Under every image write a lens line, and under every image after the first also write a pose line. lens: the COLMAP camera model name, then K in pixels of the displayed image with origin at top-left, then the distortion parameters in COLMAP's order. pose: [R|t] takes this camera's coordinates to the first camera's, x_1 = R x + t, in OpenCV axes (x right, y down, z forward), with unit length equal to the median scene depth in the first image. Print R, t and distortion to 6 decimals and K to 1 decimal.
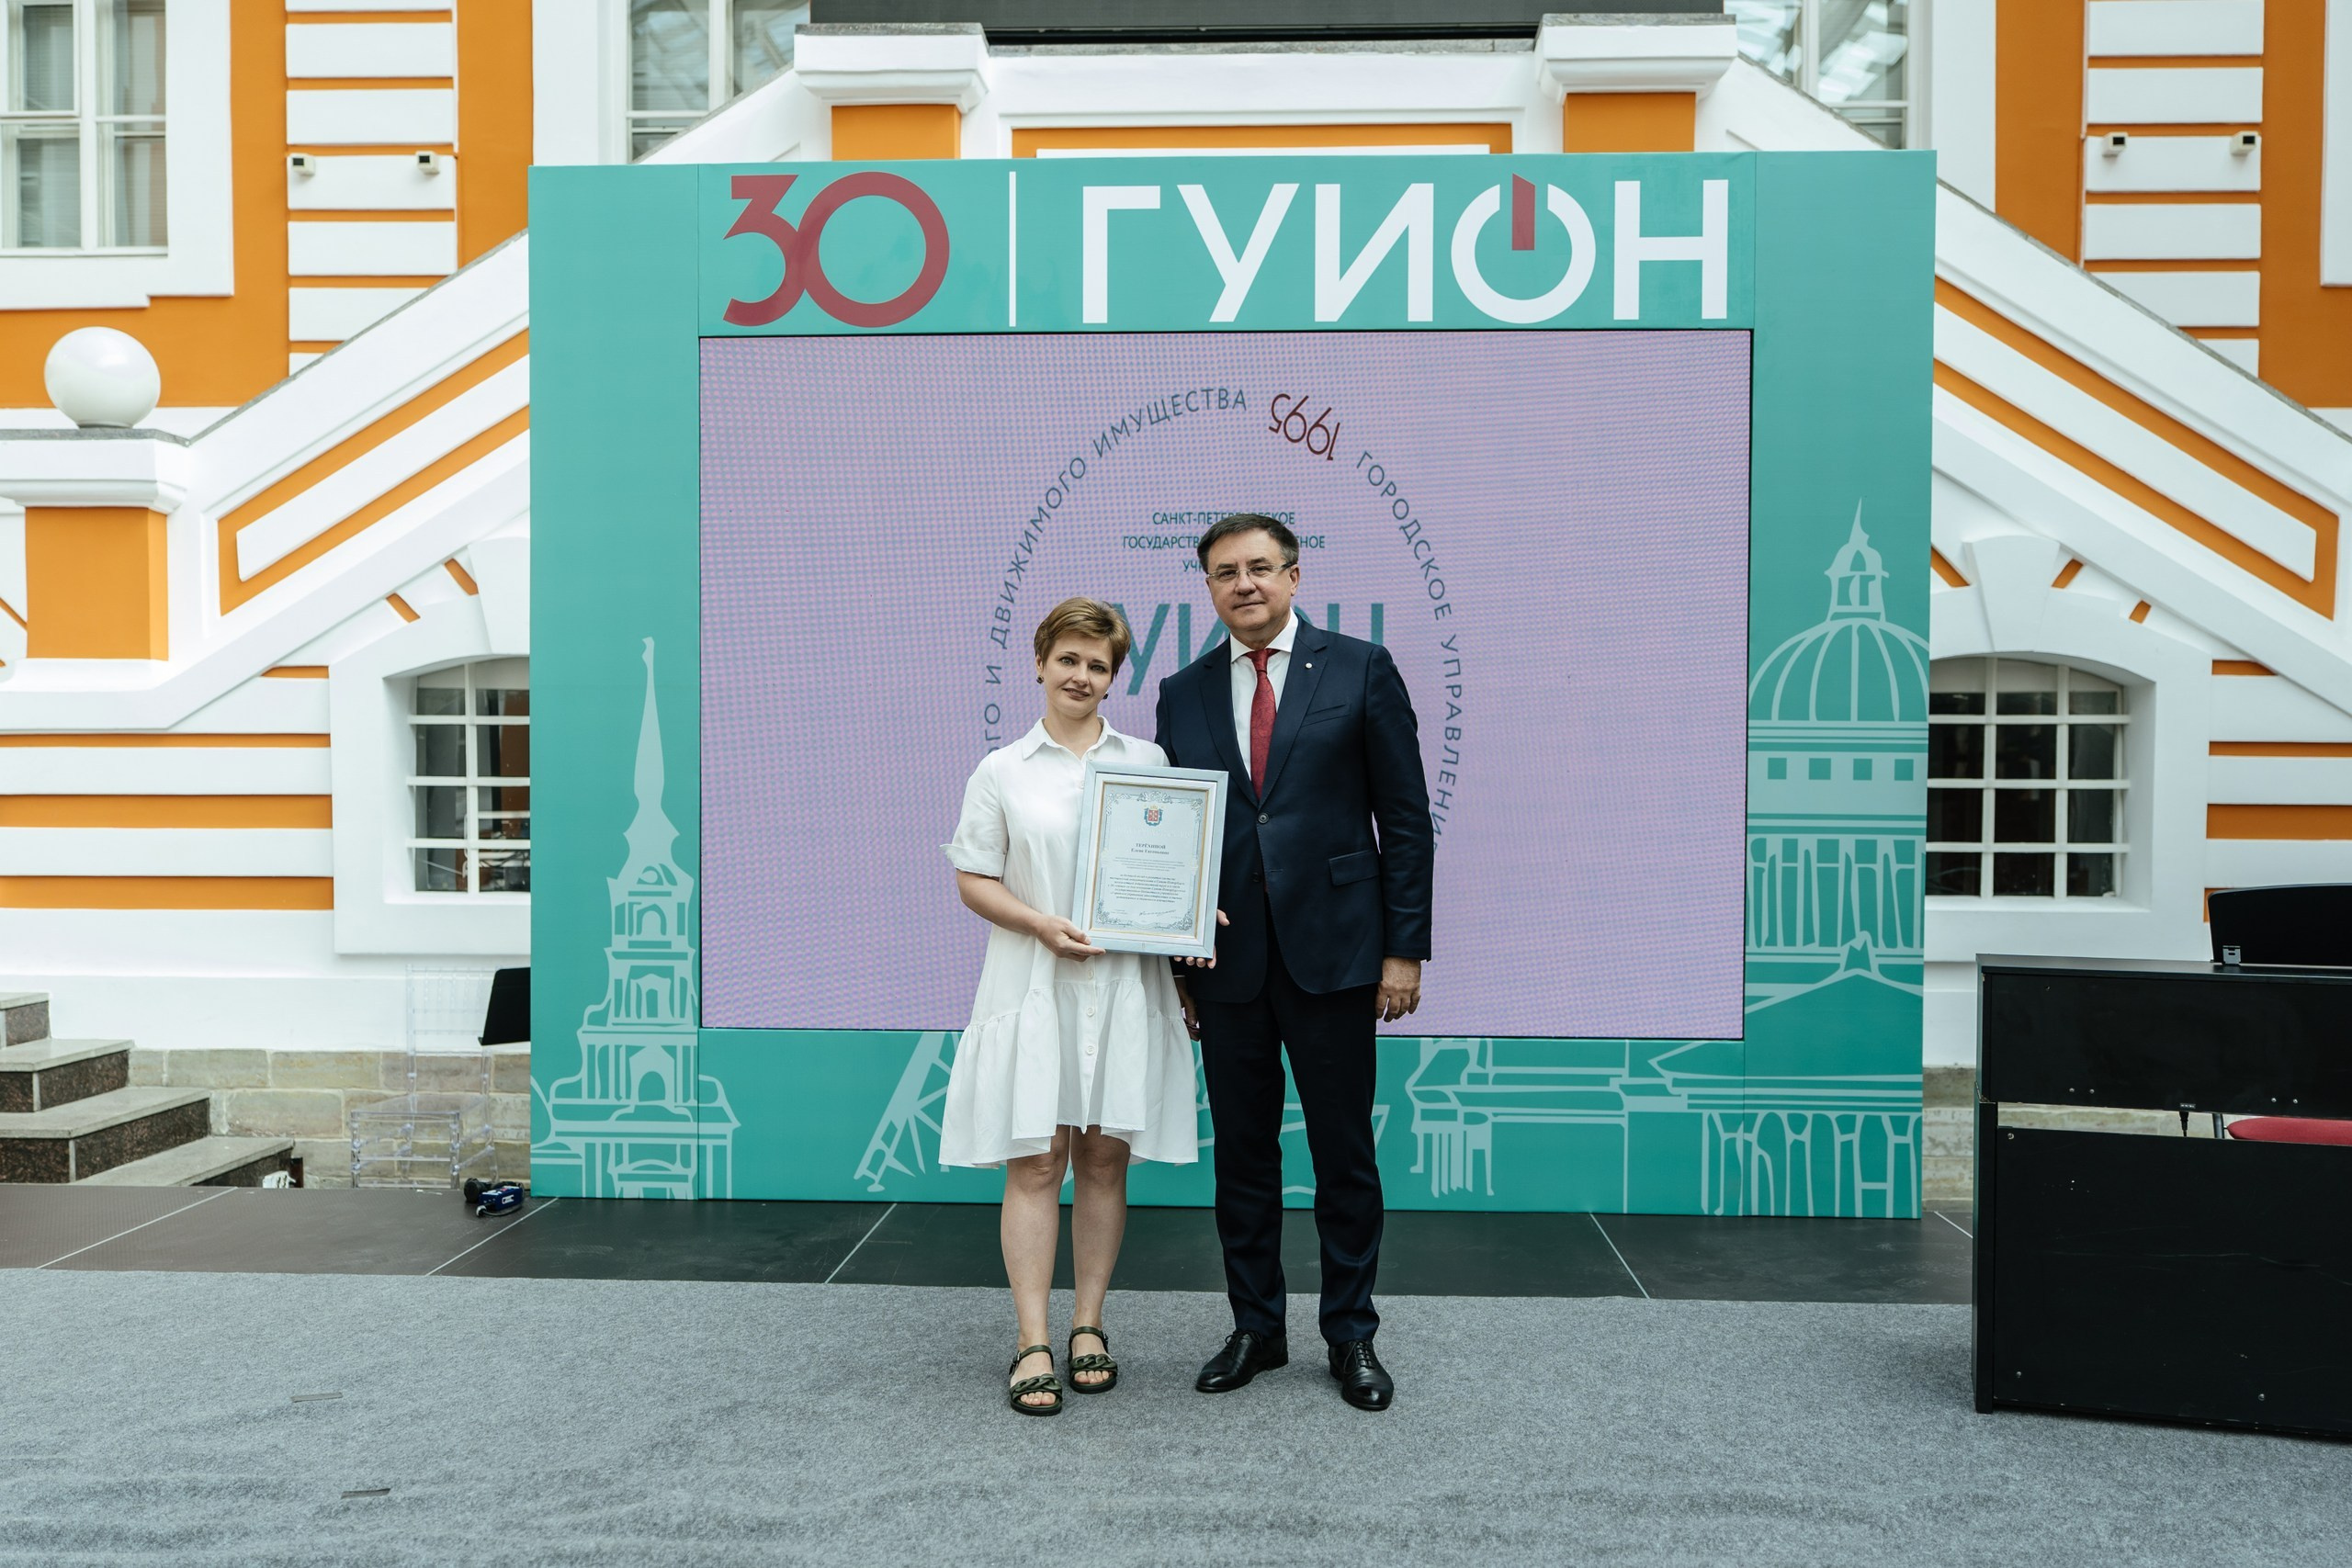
lens RADIAL K [[1930.2, 0, 1184.3], [0, 1930.2, 827.0], [0, 0, 1]] dist [-0.002440, -0.007896]
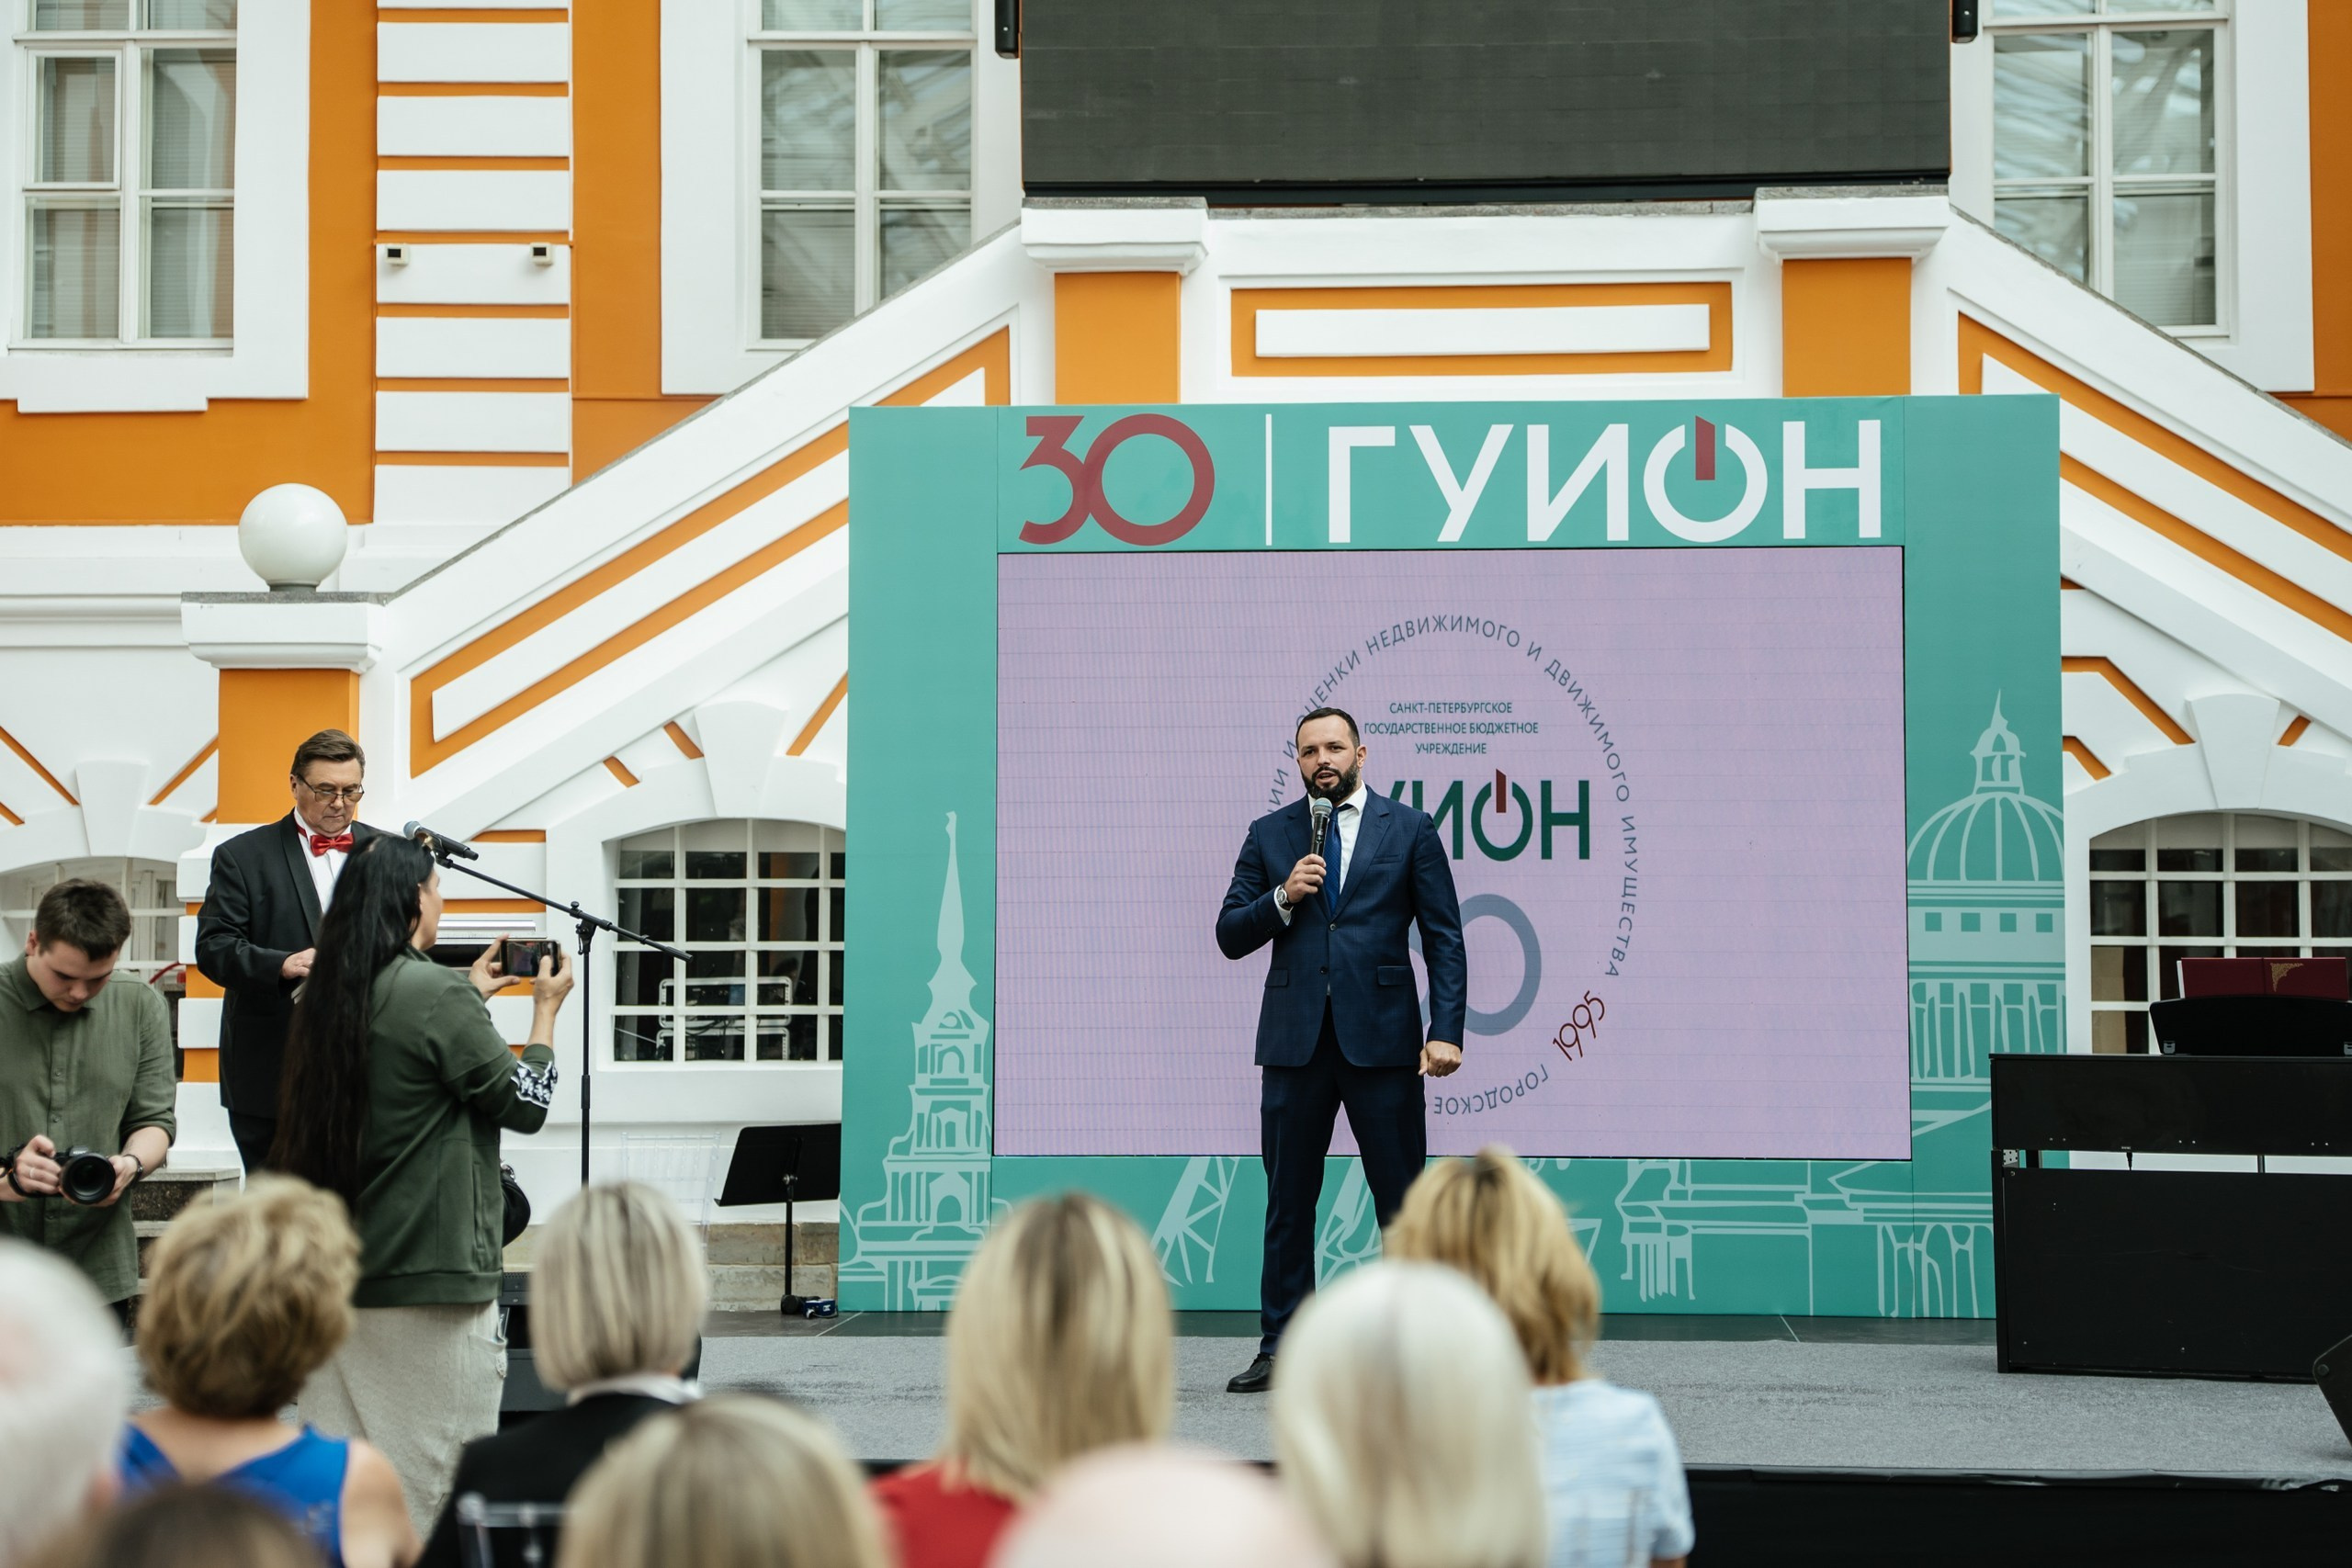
lens RADIAL K [[3764.9, 0, 1312.3], [0, 3764.9, 709.8], [0, 0, 1]] dist [0.364244, -1.337842]
pose [[0.999966, -0.005342, -0.006338, -0.048747], [0.004711, 0.995399, -0.095705, 0.058470], [0.006820, 0.095672, 0.995390, -1.260612]]
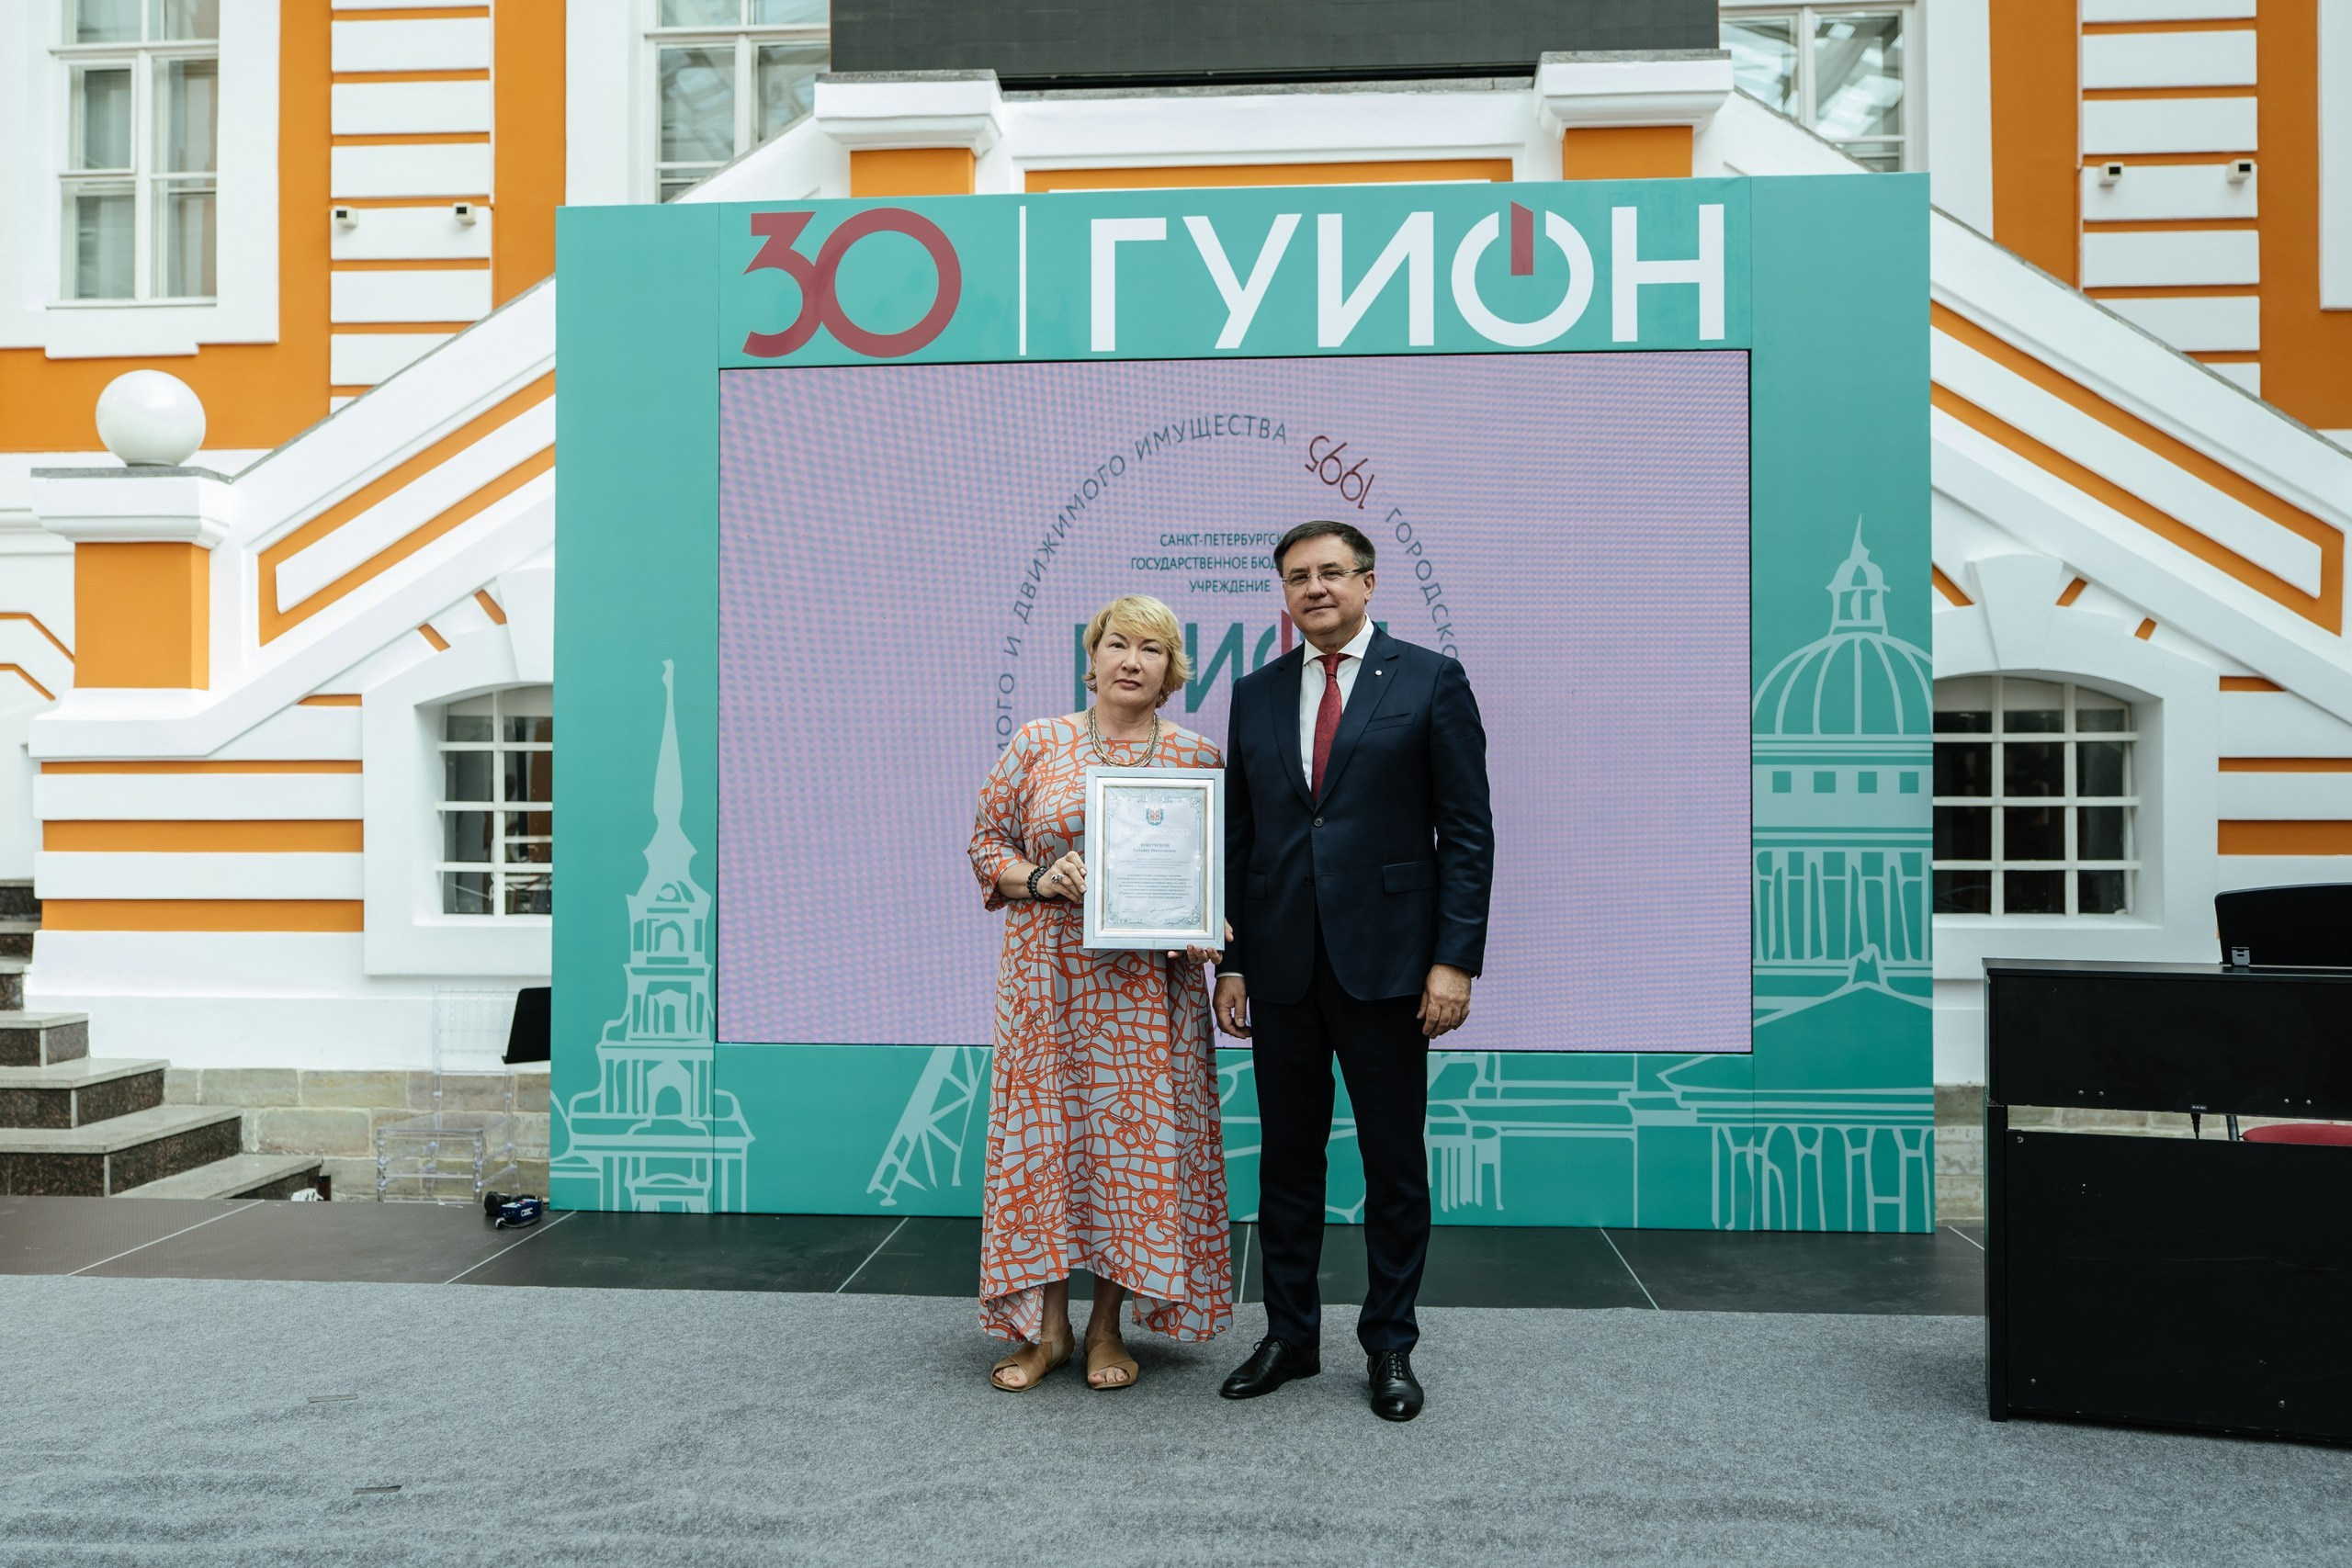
lens RADIAL K [[1903.1, 0, 1151.1], [0, 1903.1, 789.1], [0, 0, 1]] dist [-0.008098, -0.003454]
pose [[0.999625, -0.004289, -0.027047, 0.005476], [0.003208, 0.999199, -0.039889, 0.011711], [0.027196, 0.039787, 0.998838, 0.001937]]
